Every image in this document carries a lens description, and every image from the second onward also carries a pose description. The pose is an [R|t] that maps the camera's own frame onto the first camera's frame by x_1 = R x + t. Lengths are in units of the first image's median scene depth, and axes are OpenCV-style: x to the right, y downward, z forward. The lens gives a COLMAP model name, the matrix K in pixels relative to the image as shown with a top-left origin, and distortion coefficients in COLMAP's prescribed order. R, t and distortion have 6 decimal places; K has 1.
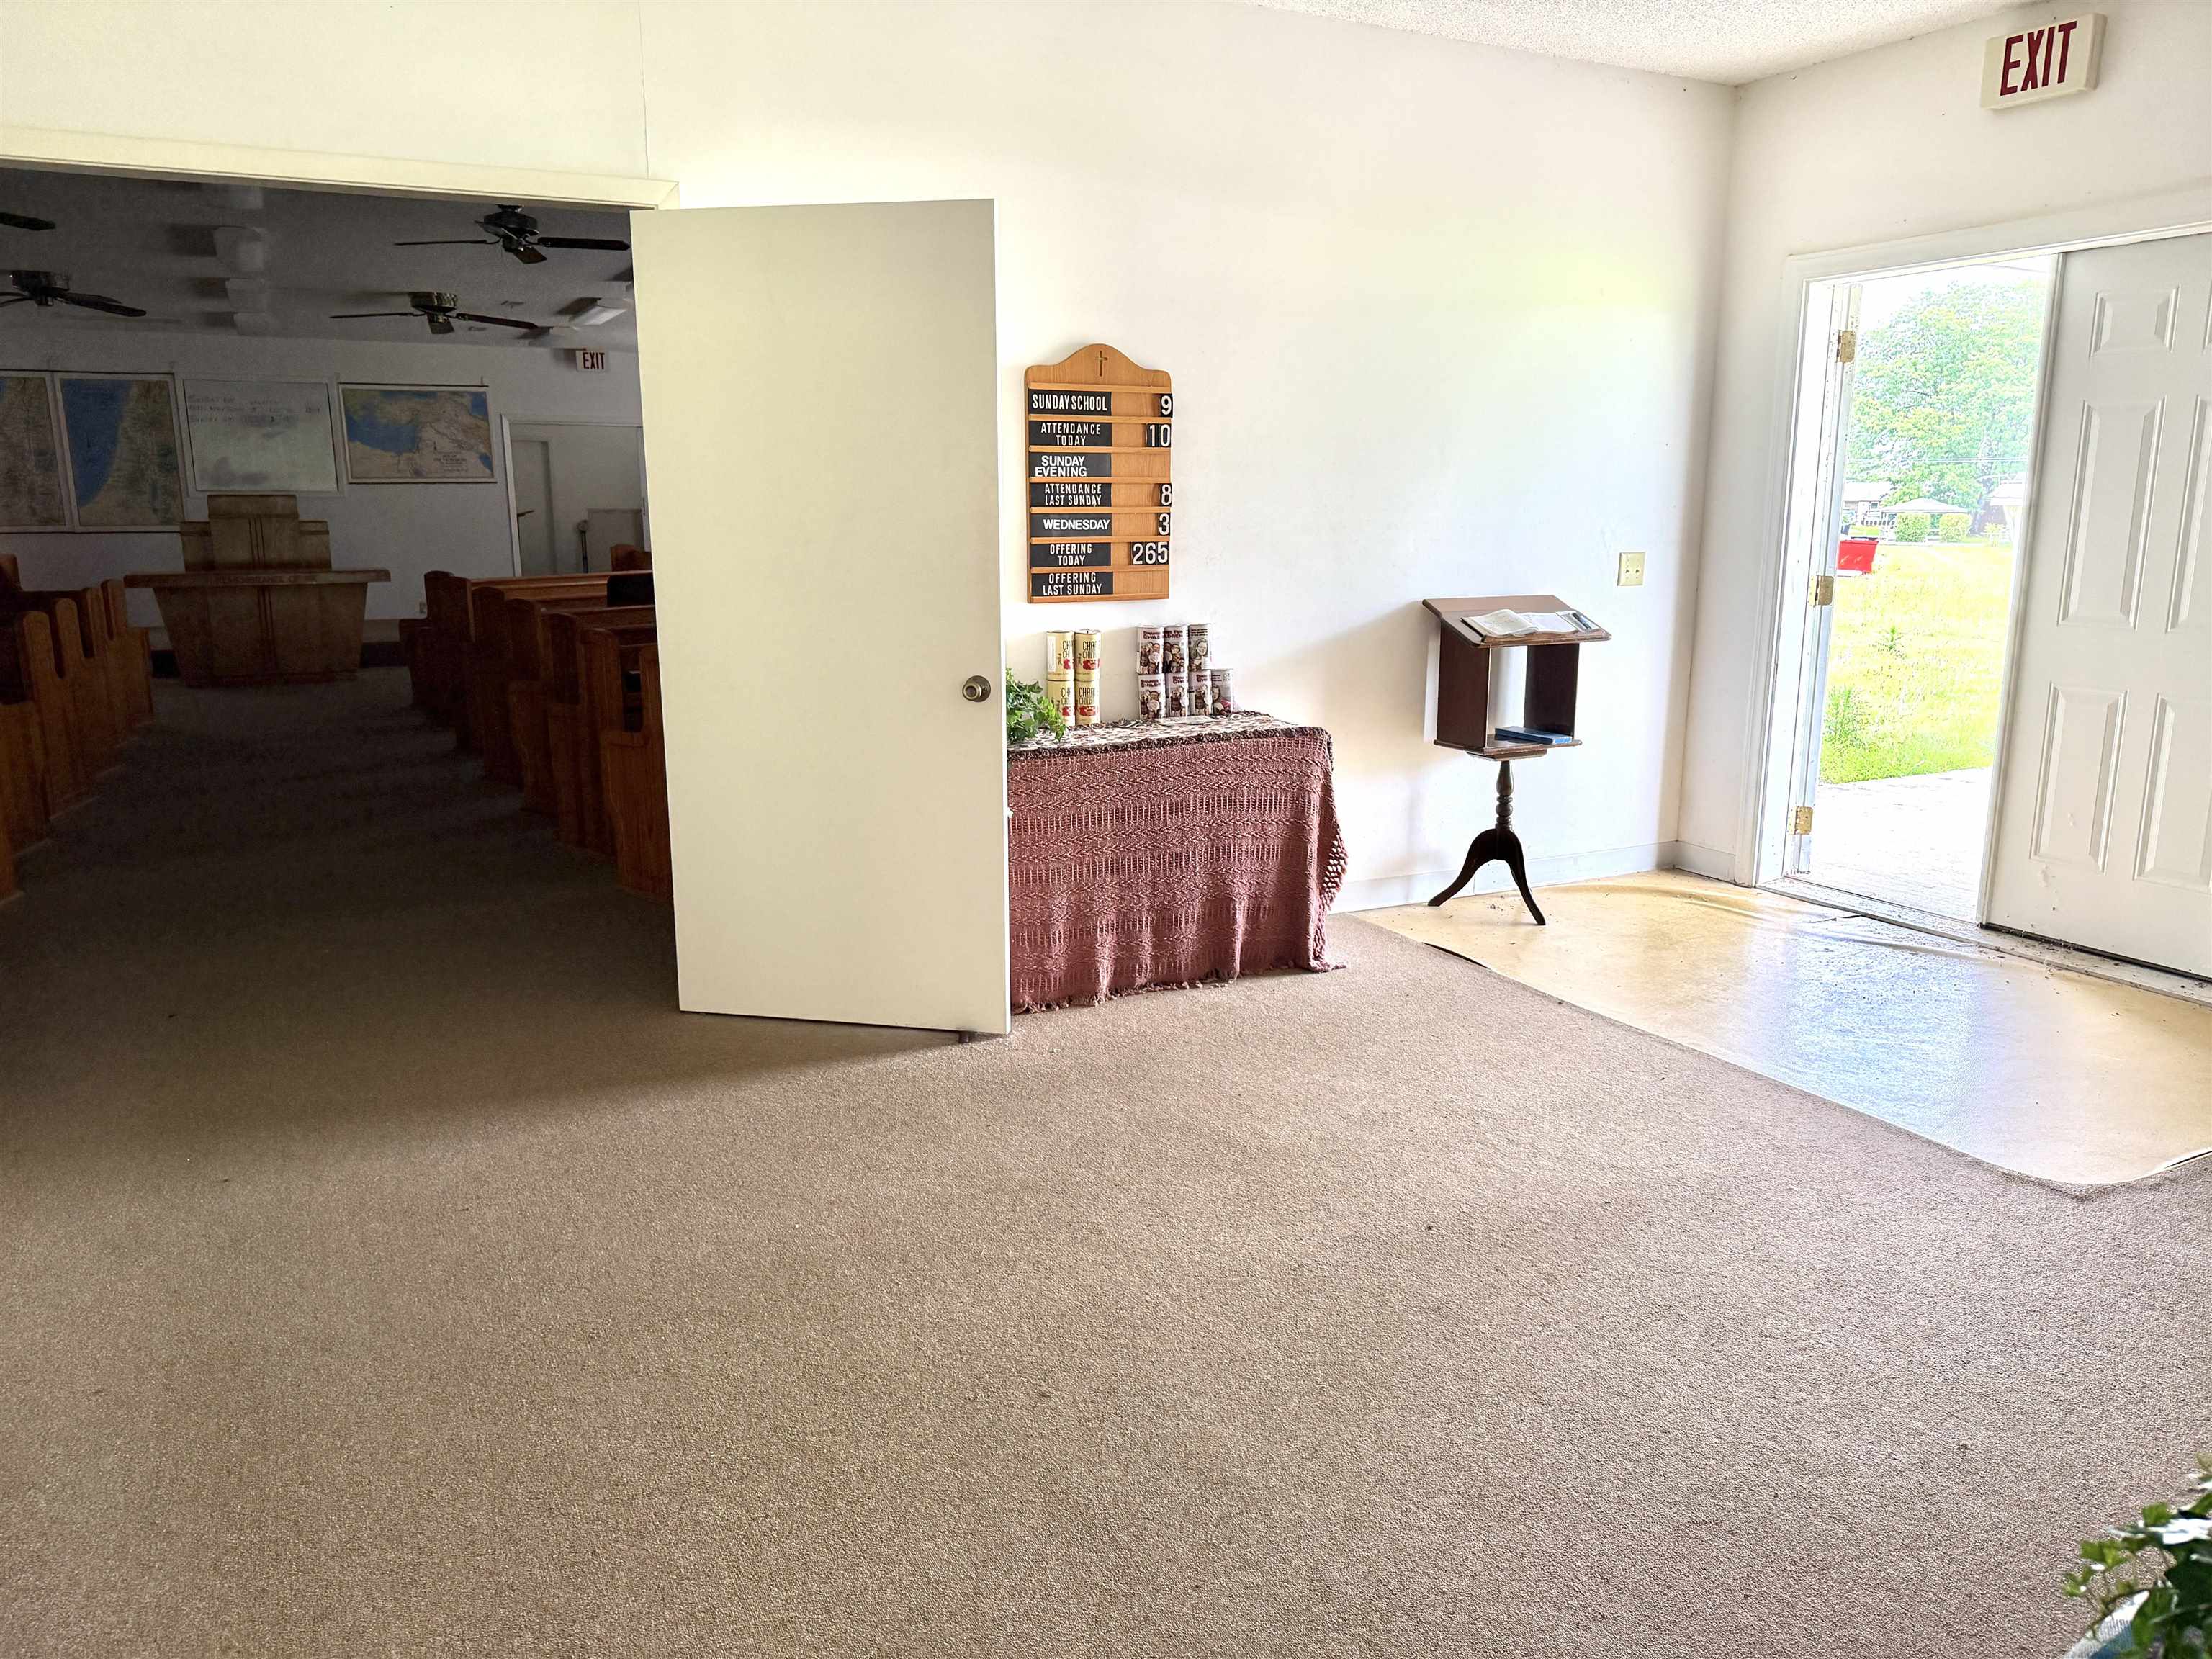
lens RADIAL K [[1599.9, 0, 1106.0], [0, 1599.9, 829.5], [0, 0, 1]] dist [0.041657, -0.002180]
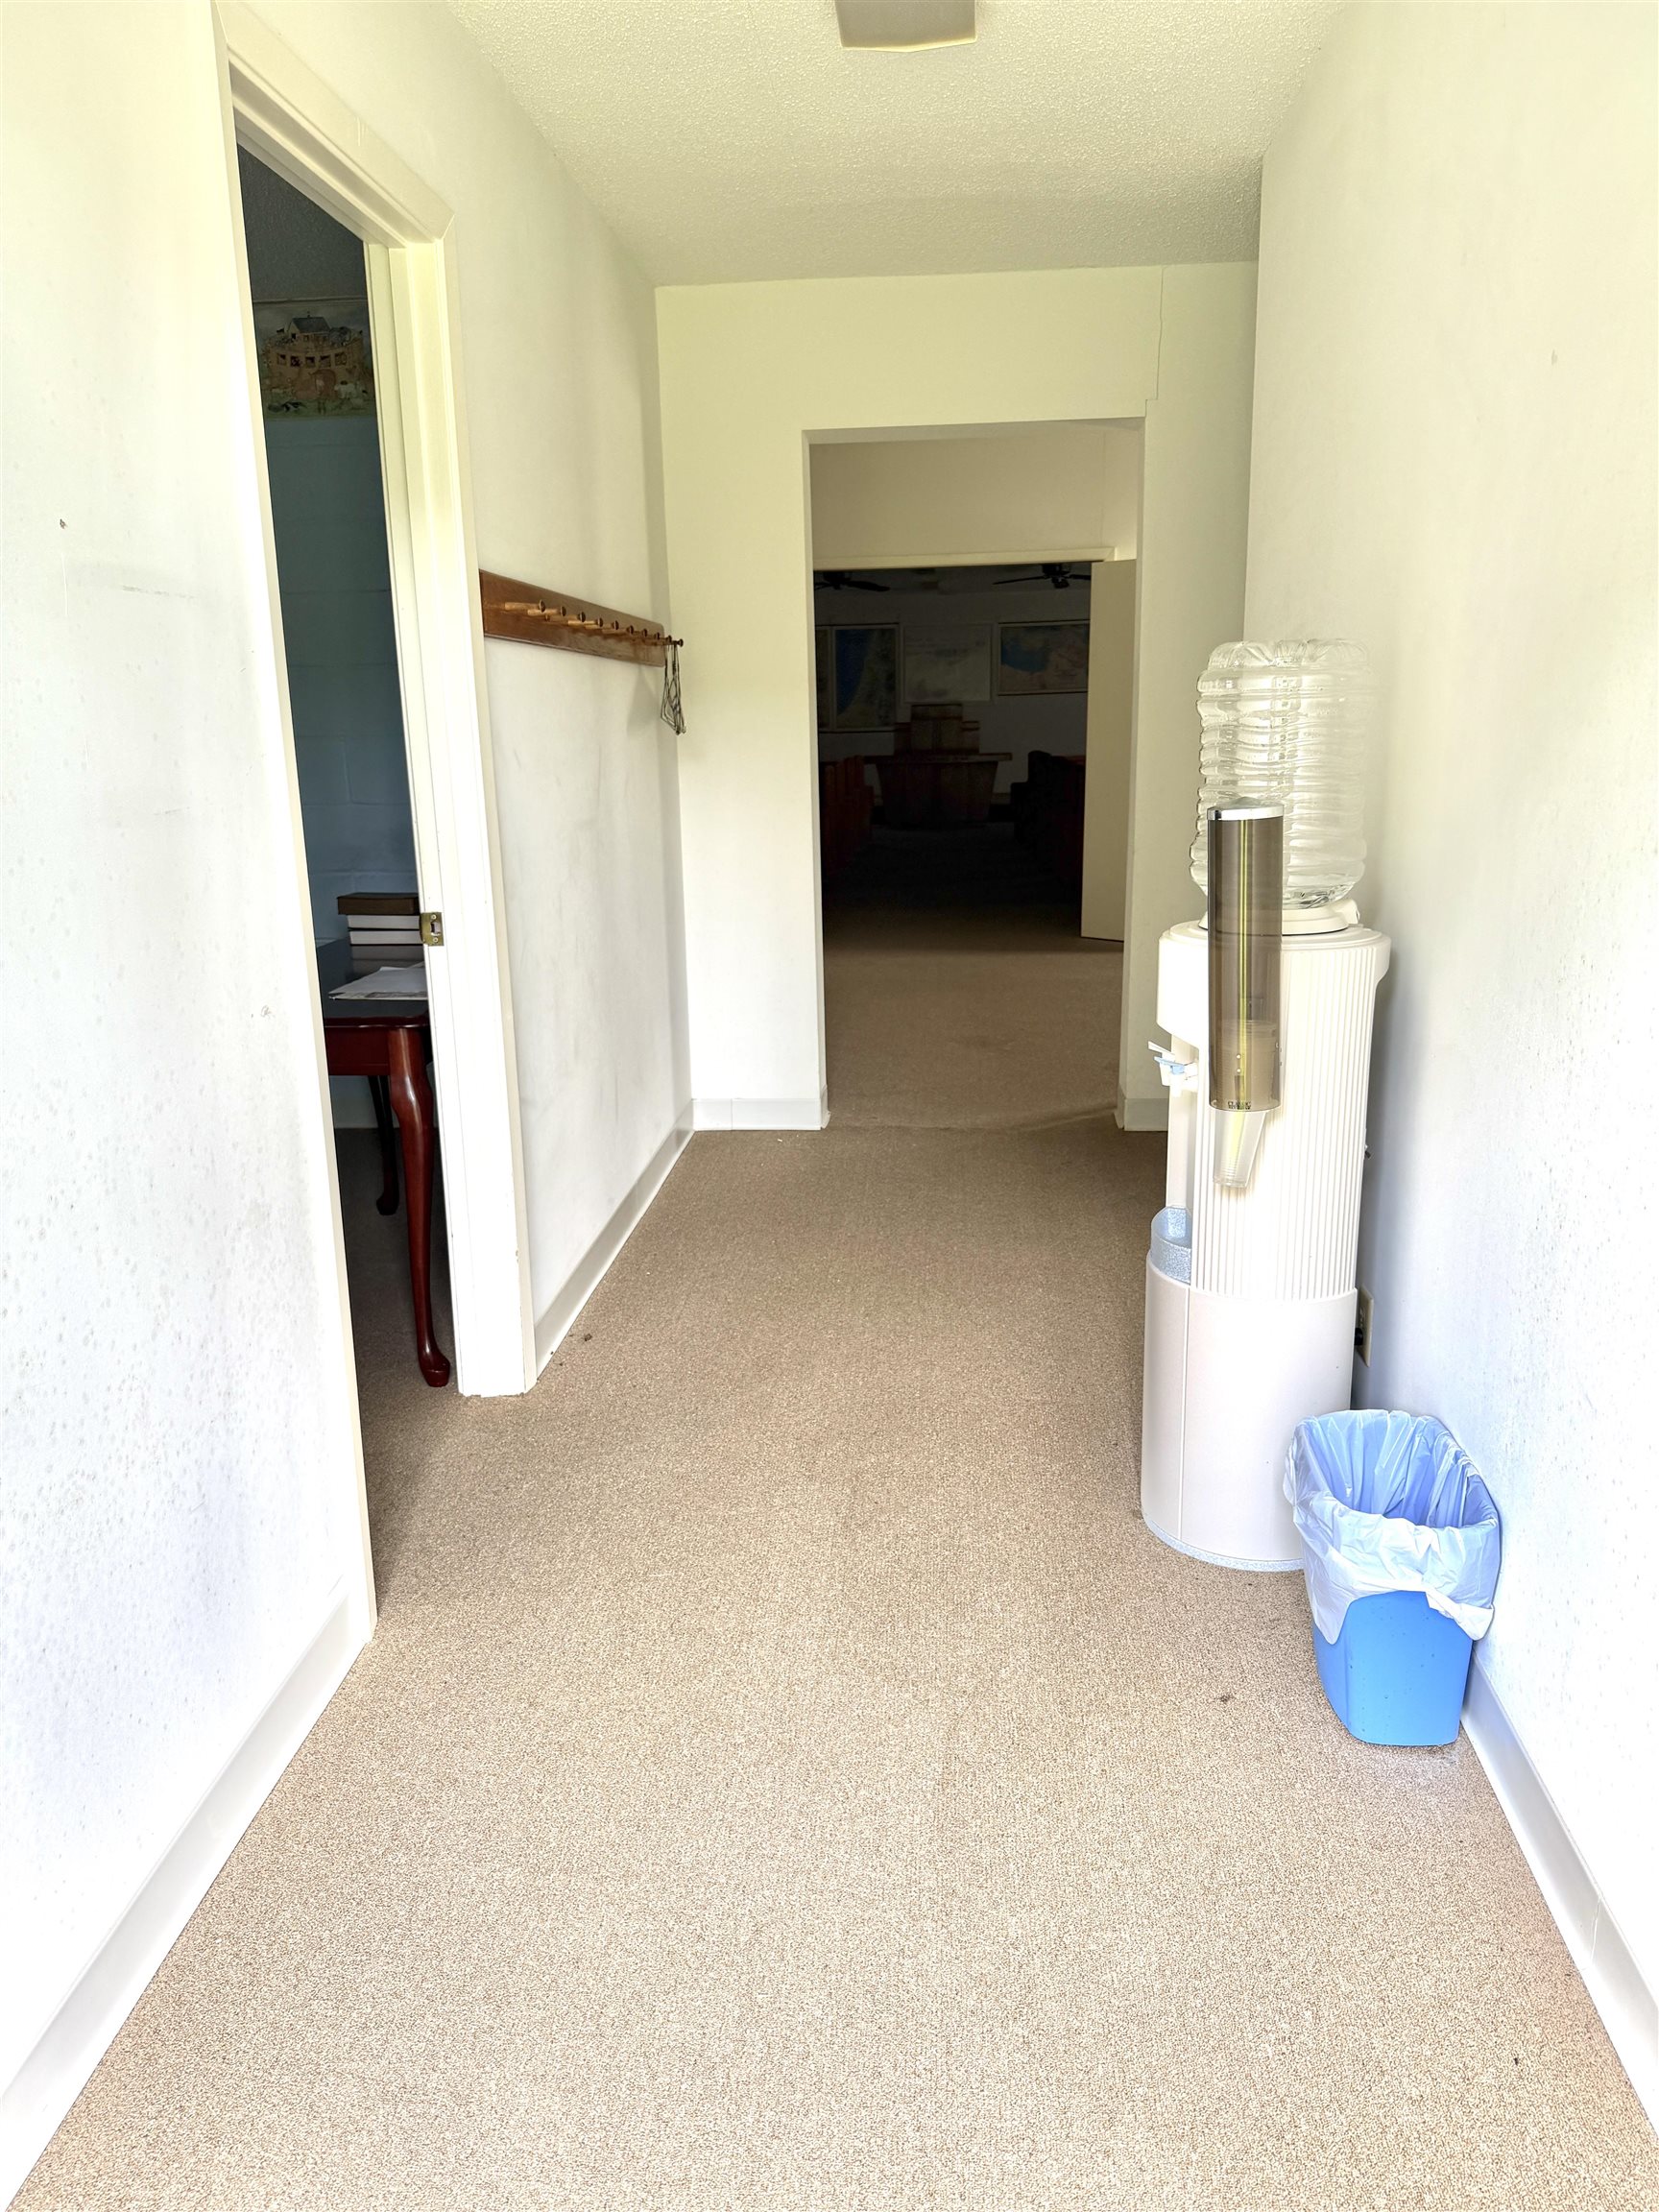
lens RADIAL K [[1599.9, 0, 829.5], [0, 1599.9, 1106.0], [0, 0, 1]] dist [0.041657, -0.002180]
pose [[0.854977, 0.111654, -0.506505, 0.186965], [-0.090498, 0.993688, 0.066287, 0.076006], [0.510709, -0.010836, 0.859685, -0.340530]]
